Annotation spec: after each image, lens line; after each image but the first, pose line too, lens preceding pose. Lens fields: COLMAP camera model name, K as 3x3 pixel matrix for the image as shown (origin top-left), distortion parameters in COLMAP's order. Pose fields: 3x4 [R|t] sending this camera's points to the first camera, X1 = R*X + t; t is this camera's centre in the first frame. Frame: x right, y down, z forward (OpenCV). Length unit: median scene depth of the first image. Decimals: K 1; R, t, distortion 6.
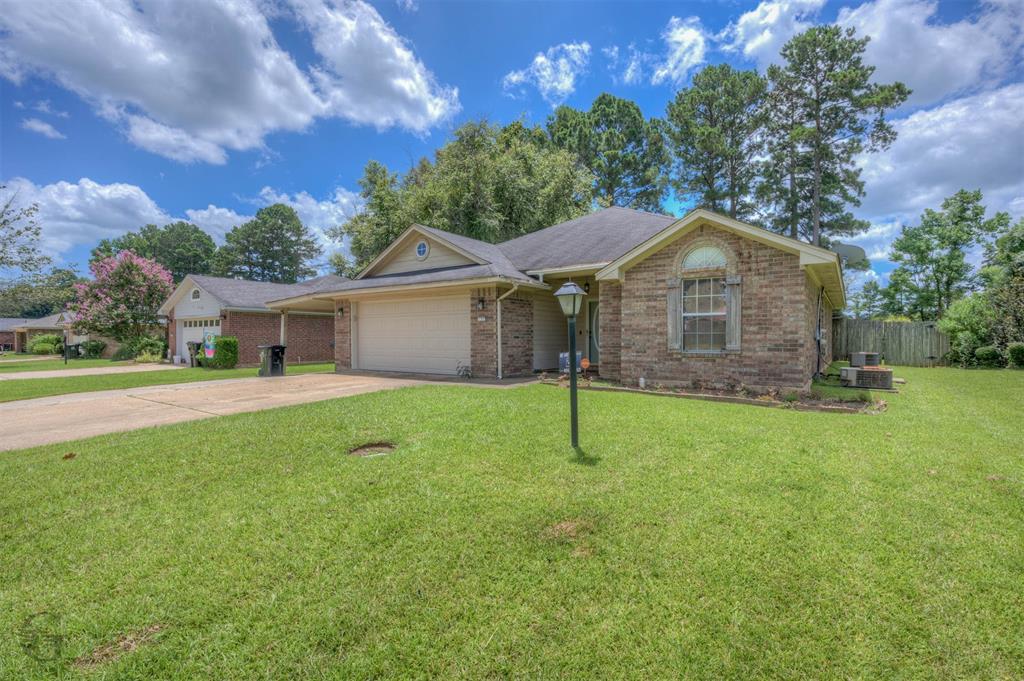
lens RADIAL K [[458.6, 0, 511.2], [0, 458.6, 336.4], [0, 0, 1]] dist [-0.003188, -0.000256]
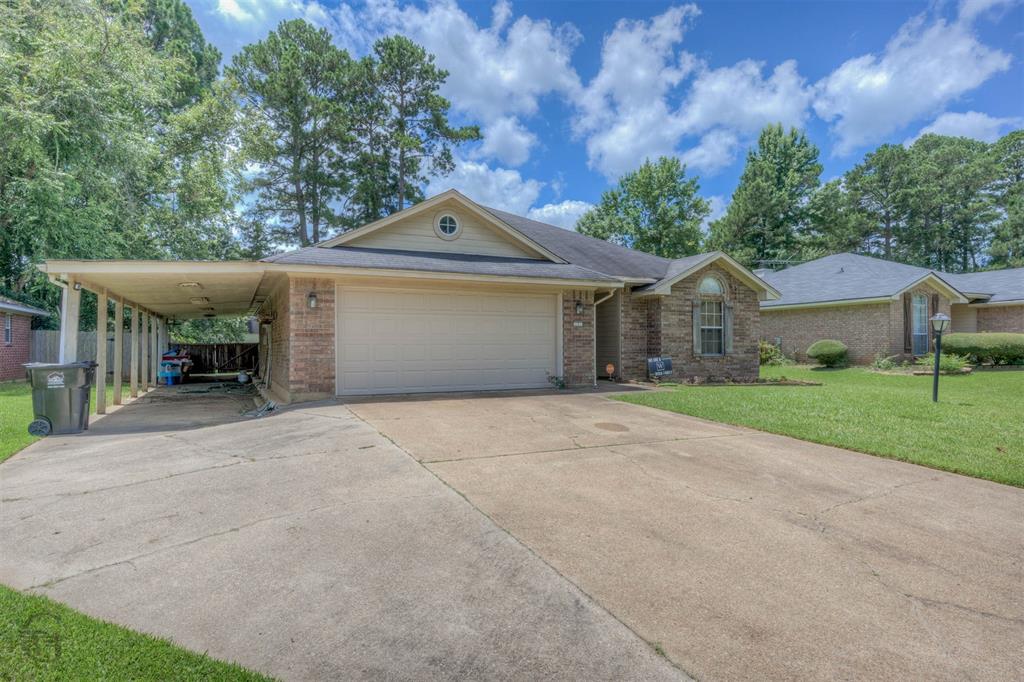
lens RADIAL K [[584.6, 0, 513.5], [0, 584.6, 343.4], [0, 0, 1]] dist [0.004358, 0.000121]
pose [[0.510795, 0.005181, 0.859687, -1.161381], [-0.000064, 0.999982, -0.005989, 0.008381], [-0.859703, 0.003004, 0.510786, 0.521924]]
